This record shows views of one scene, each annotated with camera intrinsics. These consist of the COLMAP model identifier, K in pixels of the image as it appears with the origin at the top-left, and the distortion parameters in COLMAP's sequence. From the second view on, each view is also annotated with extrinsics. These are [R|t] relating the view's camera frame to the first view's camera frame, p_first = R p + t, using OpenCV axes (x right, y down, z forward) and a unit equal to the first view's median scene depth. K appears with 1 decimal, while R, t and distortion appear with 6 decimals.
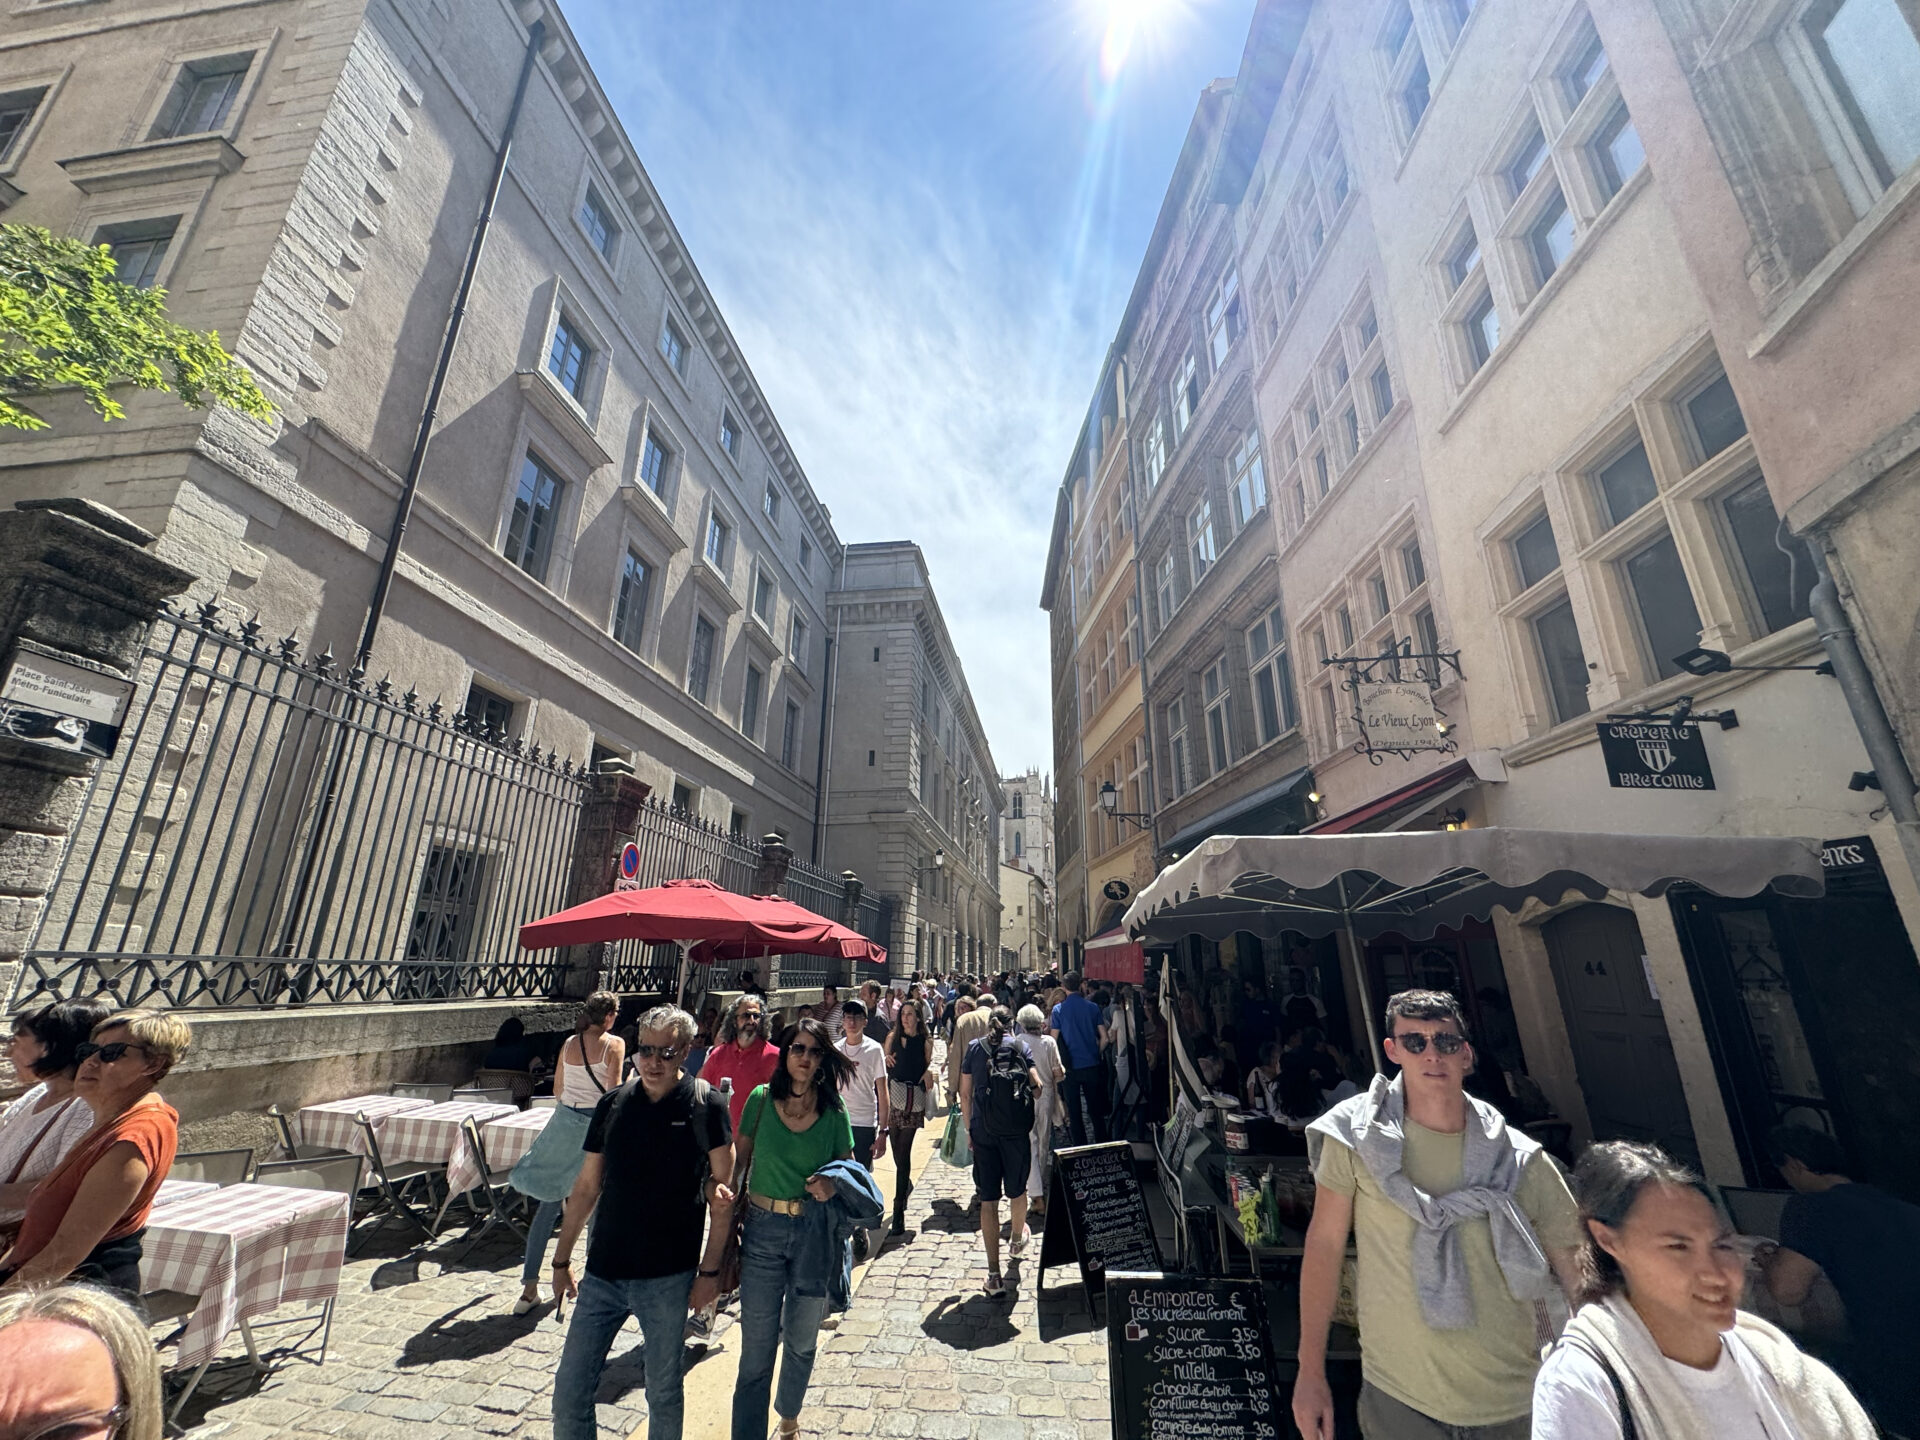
lens RADIAL K [[764.0, 0, 956.4], [0, 764.0, 722.6], [0, 0, 1]] dist [-0.001369, -0.000231]
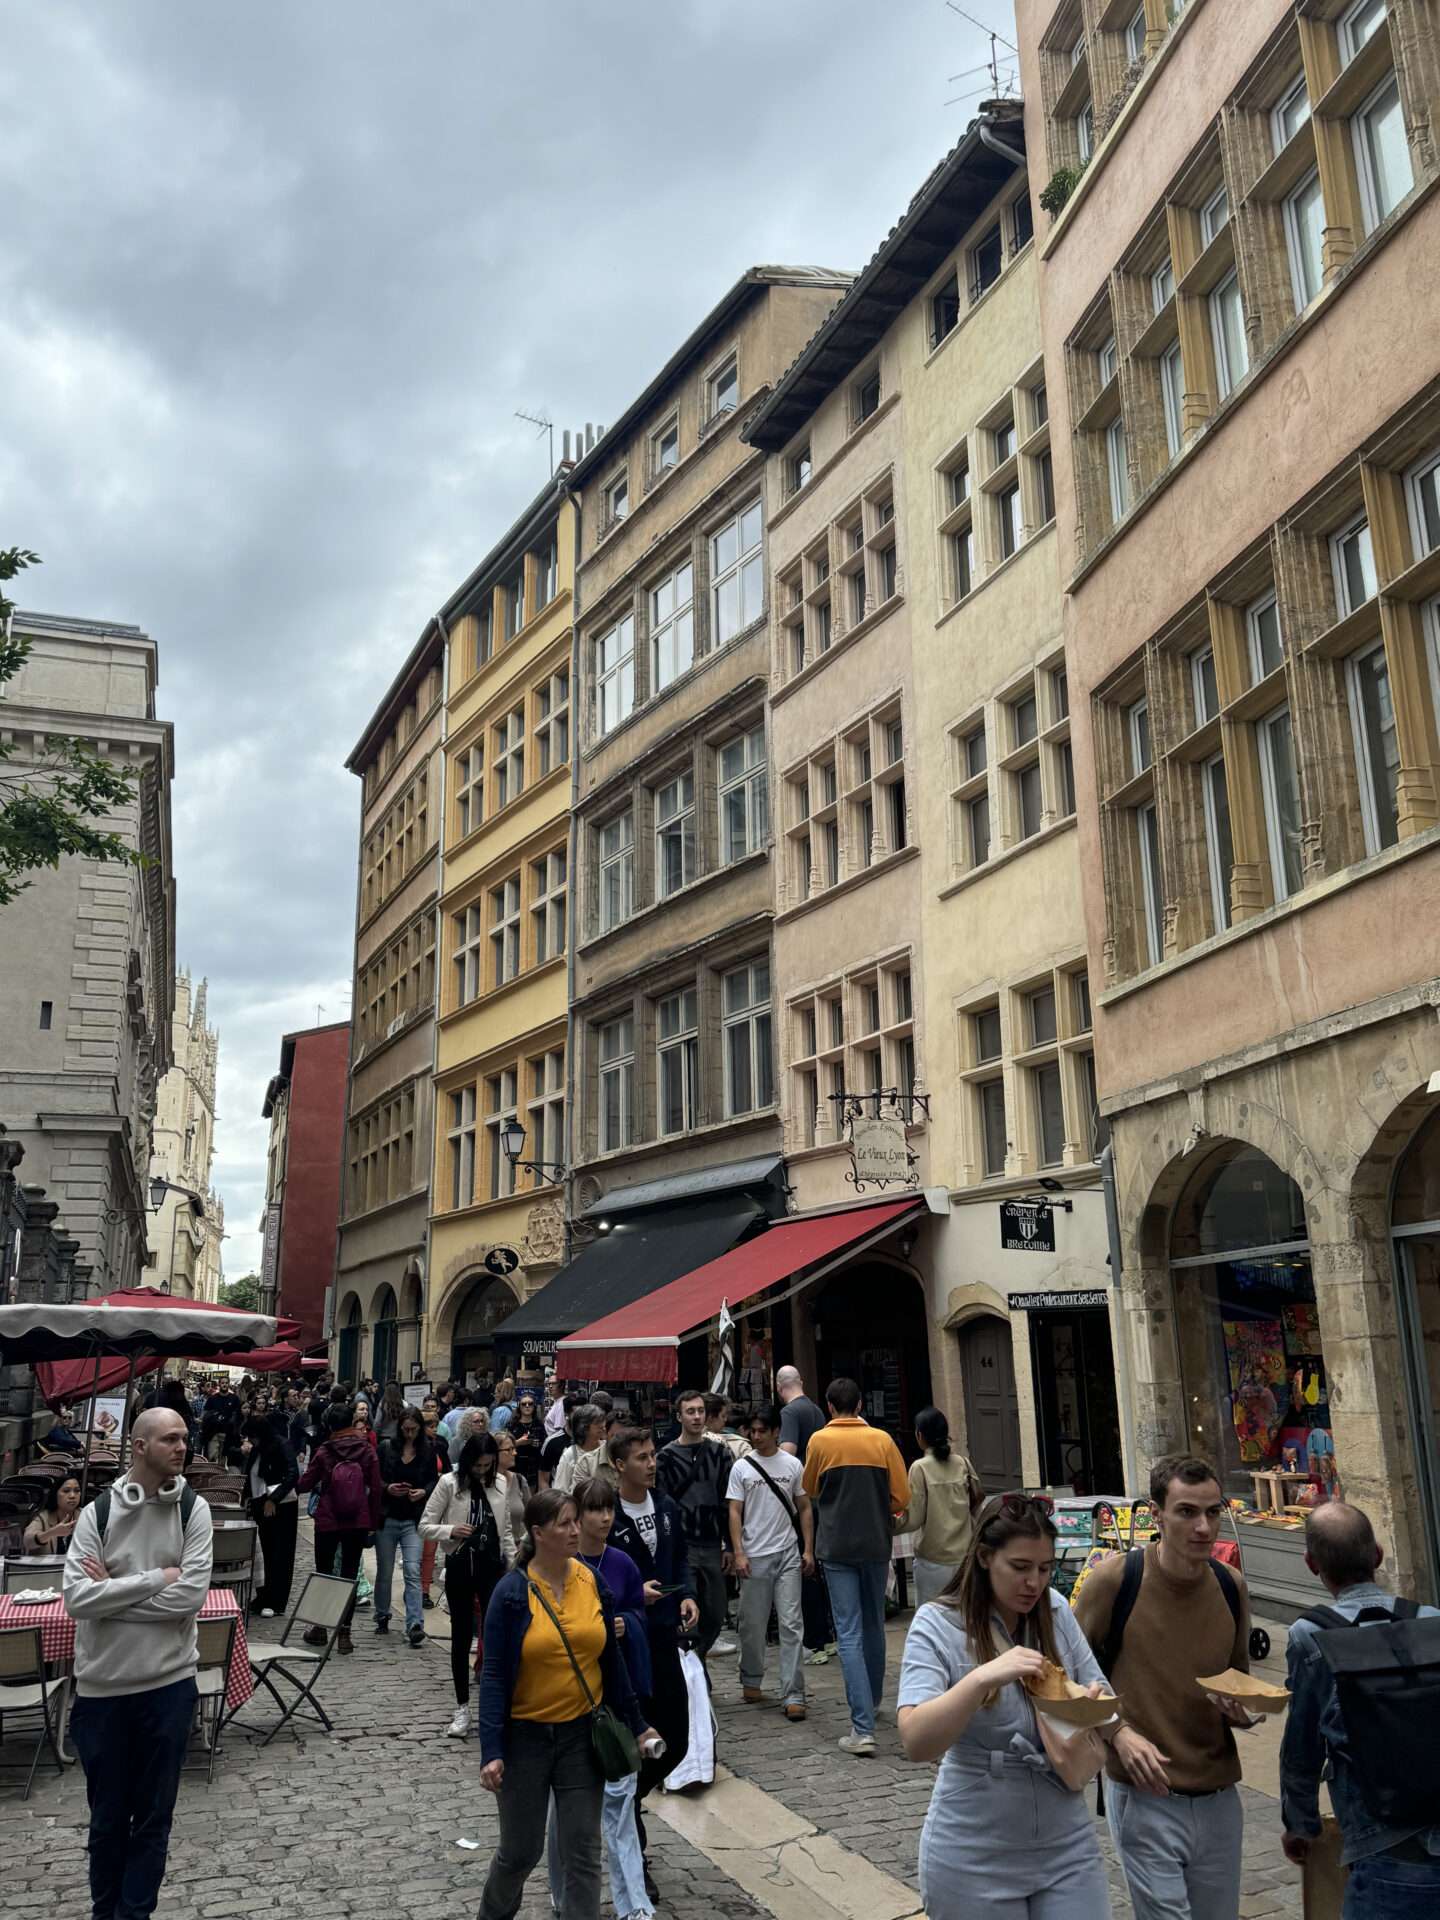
lens RADIAL K [[1325.1, 0, 719.2], [0, 1325.1, 1004.3], [0, 0, 1]] dist [0.126069, -0.000735]
pose [[0.898975, 0.100656, 0.426278, -0.591752], [-0.121154, 0.992408, 0.021167, -0.266688], [-0.420911, -0.070674, 0.904345, -0.805055]]
